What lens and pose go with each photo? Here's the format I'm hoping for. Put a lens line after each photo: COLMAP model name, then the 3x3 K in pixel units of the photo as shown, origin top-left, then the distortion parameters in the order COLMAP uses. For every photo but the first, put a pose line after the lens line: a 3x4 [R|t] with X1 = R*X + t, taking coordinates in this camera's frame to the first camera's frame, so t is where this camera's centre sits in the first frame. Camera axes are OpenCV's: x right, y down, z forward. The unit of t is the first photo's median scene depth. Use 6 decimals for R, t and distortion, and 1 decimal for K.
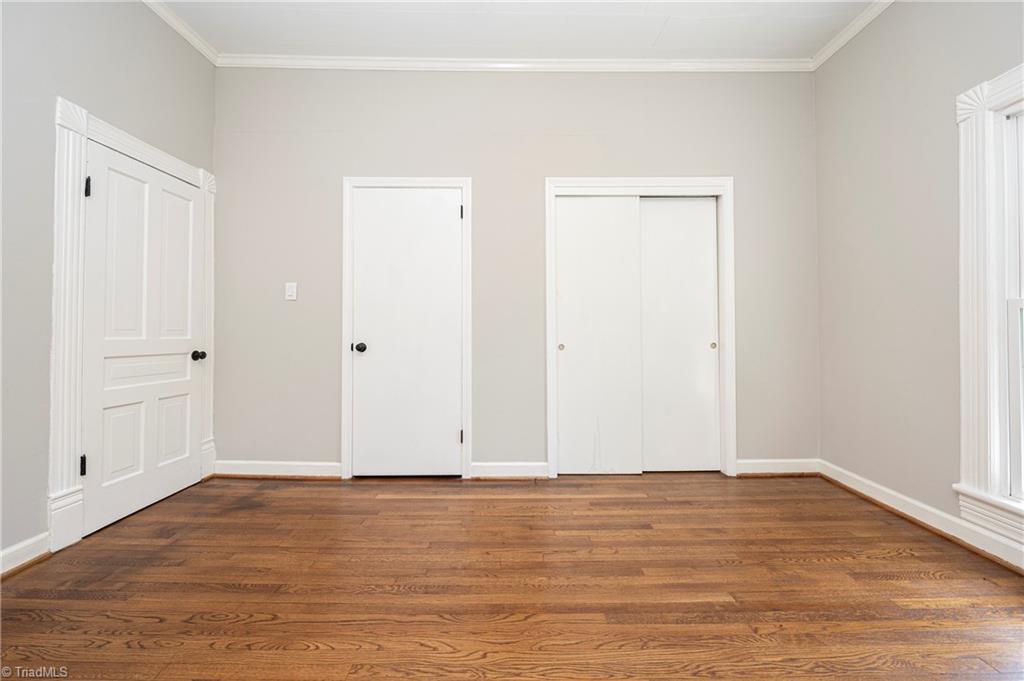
lens RADIAL K [[409.4, 0, 513.9], [0, 409.4, 323.1], [0, 0, 1]] dist [-0.002776, -0.000343]
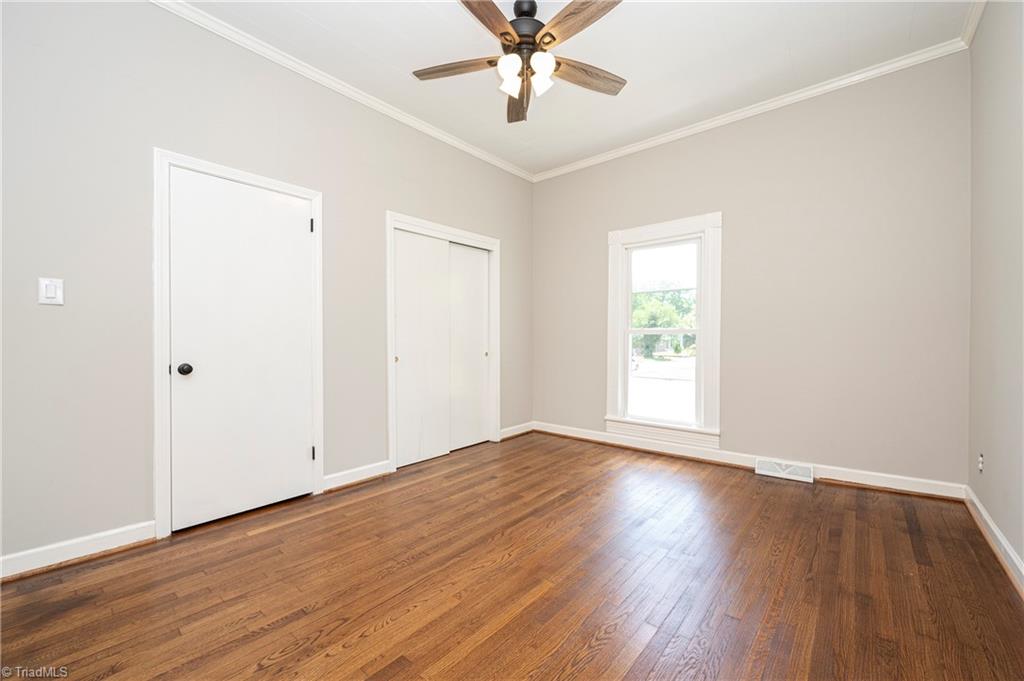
lens RADIAL K [[411.0, 0, 512.0], [0, 411.0, 340.5], [0, 0, 1]] dist [-0.000836, -0.000115]
pose [[0.652604, -0.003200, 0.757693, -0.609311], [-0.009100, 0.999886, 0.012060, -0.012769], [-0.757645, -0.014765, 0.652500, -0.010398]]
